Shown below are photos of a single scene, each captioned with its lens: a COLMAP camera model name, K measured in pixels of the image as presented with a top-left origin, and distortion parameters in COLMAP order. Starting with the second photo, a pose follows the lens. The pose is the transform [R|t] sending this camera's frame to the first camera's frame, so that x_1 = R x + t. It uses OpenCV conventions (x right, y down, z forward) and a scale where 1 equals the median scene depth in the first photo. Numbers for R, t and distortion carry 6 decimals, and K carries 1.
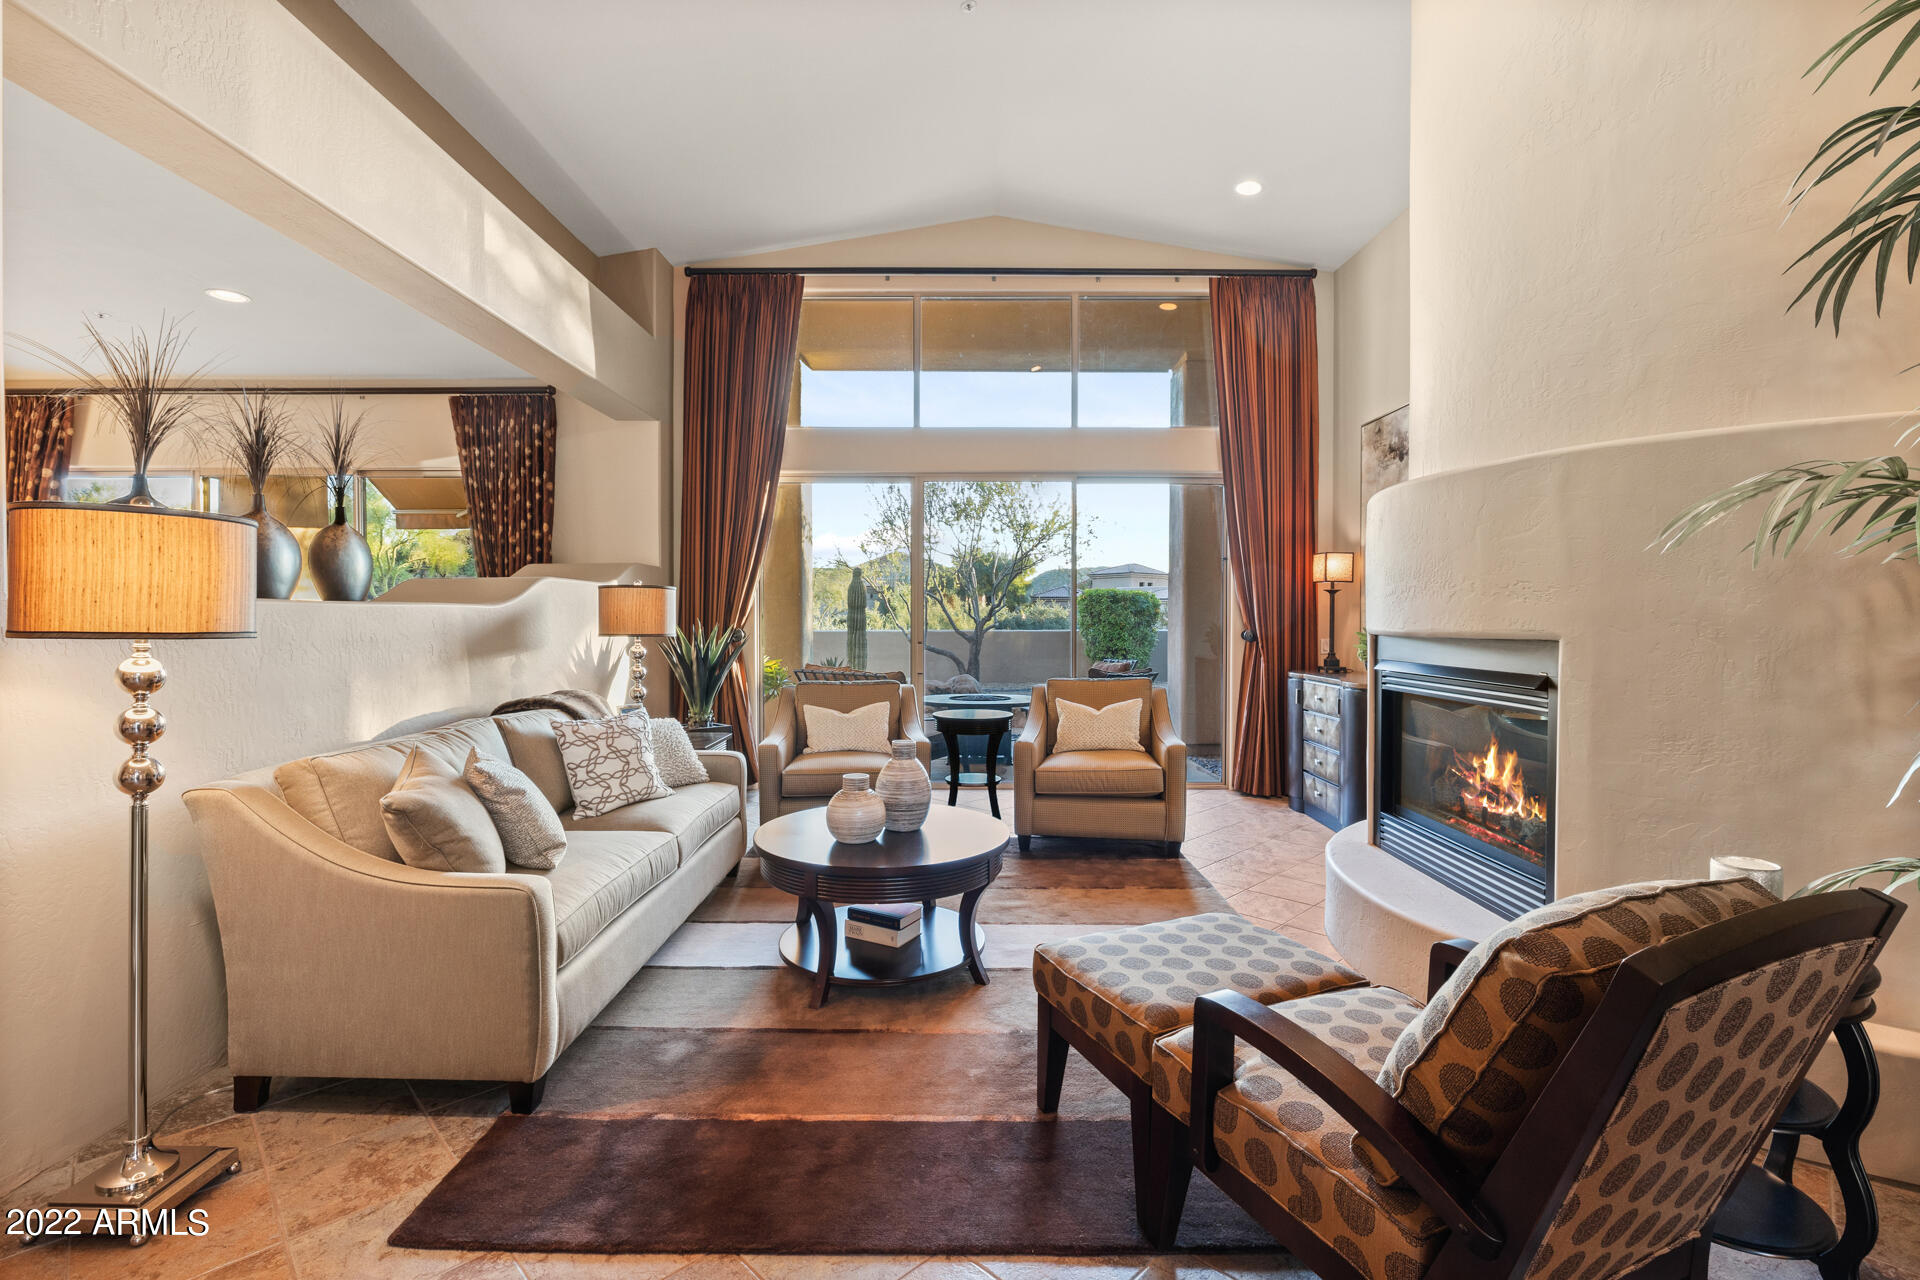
lens RADIAL K [[851.7, 0, 958.4], [0, 851.7, 629.5], [0, 0, 1]] dist [-0.009872, 0.001009]
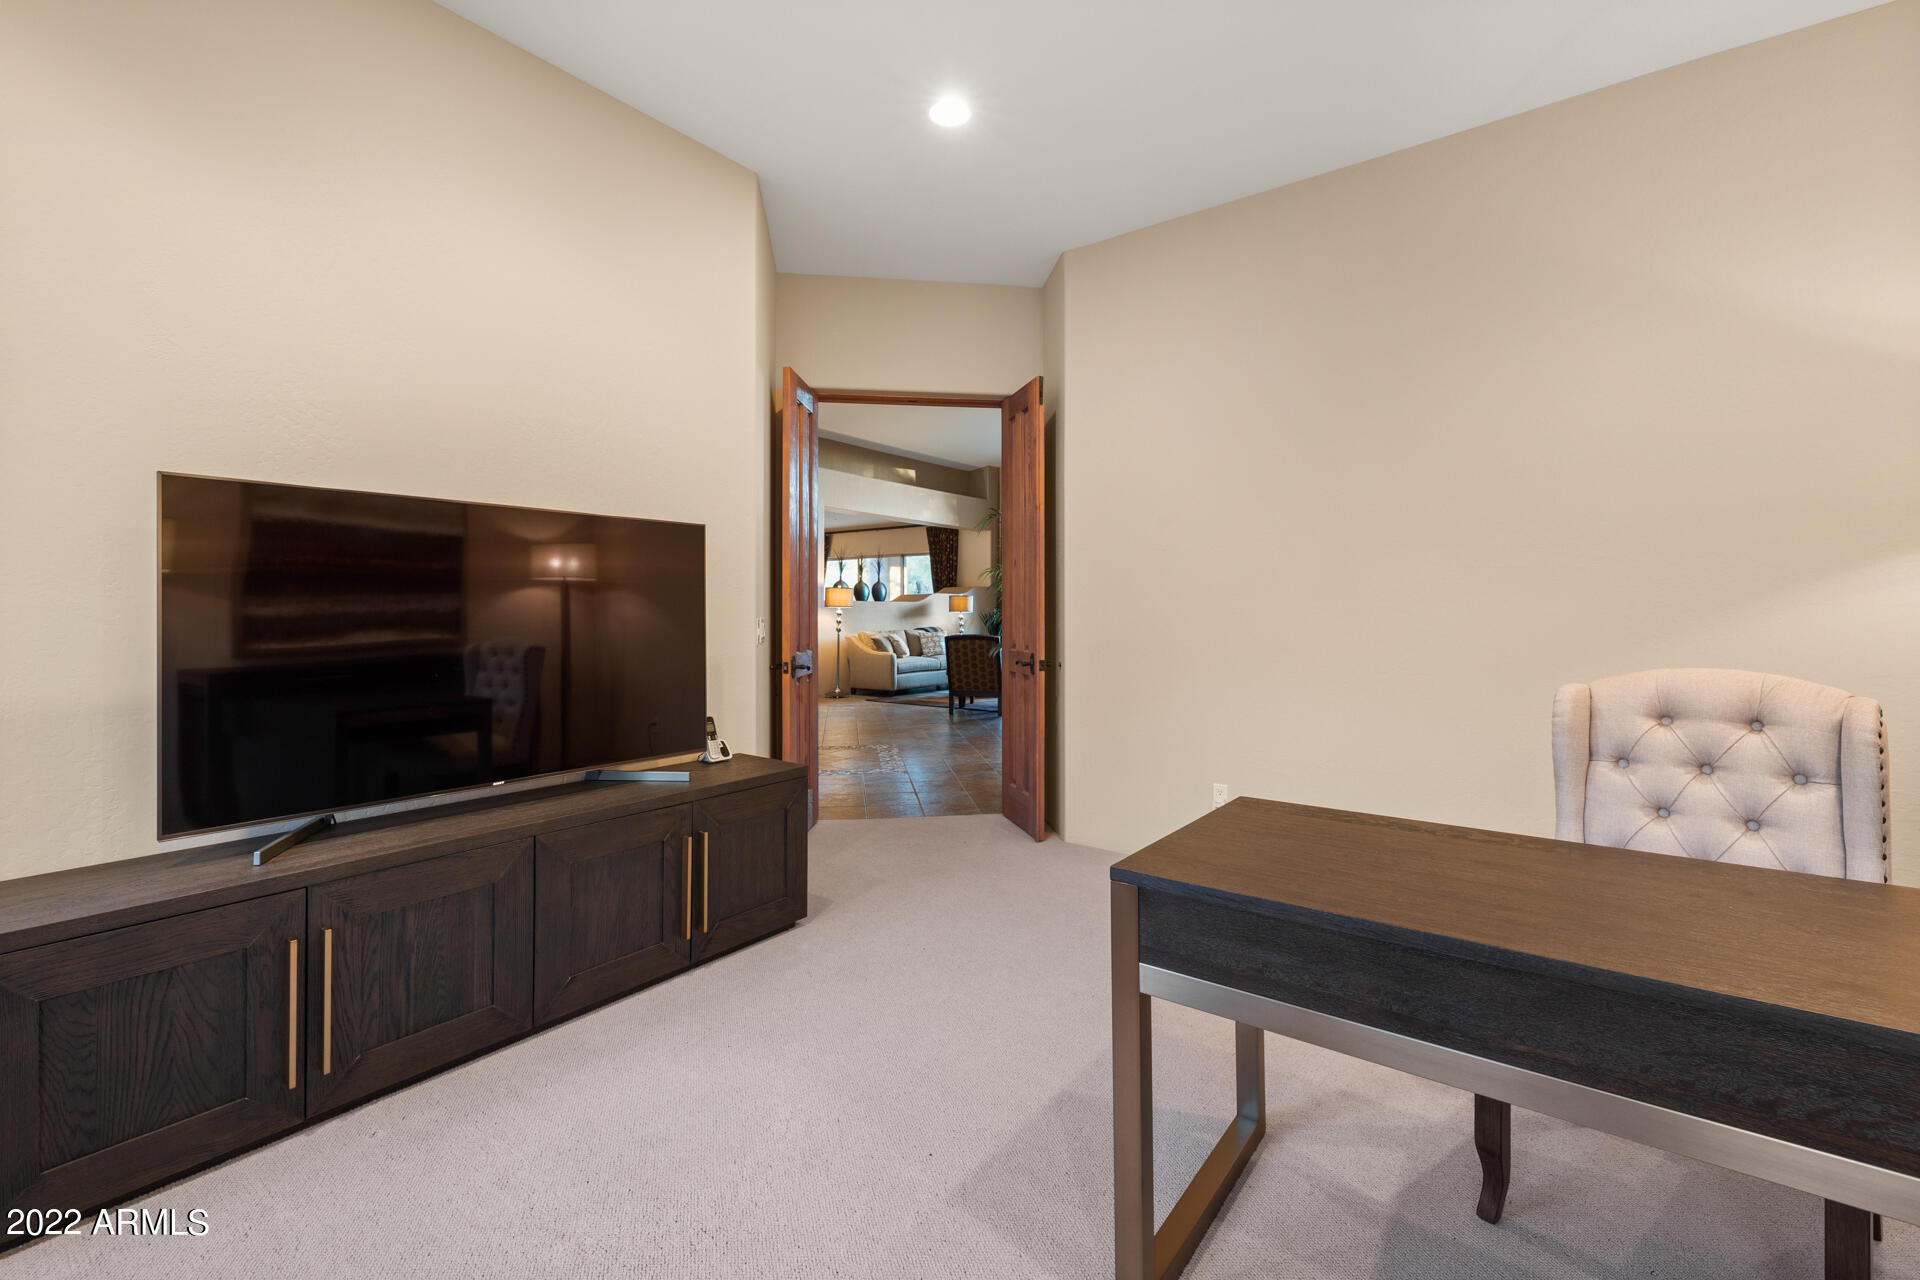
lens RADIAL K [[806.0, 0, 959.9], [0, 806.0, 629.7], [0, 0, 1]] dist [-0.000830, -0.000316]
pose [[0.802149, 0.010507, -0.597031, 1.192740], [-0.008909, 0.999944, 0.005629, 0.048504], [0.597057, 0.000803, 0.802198, -1.171016]]
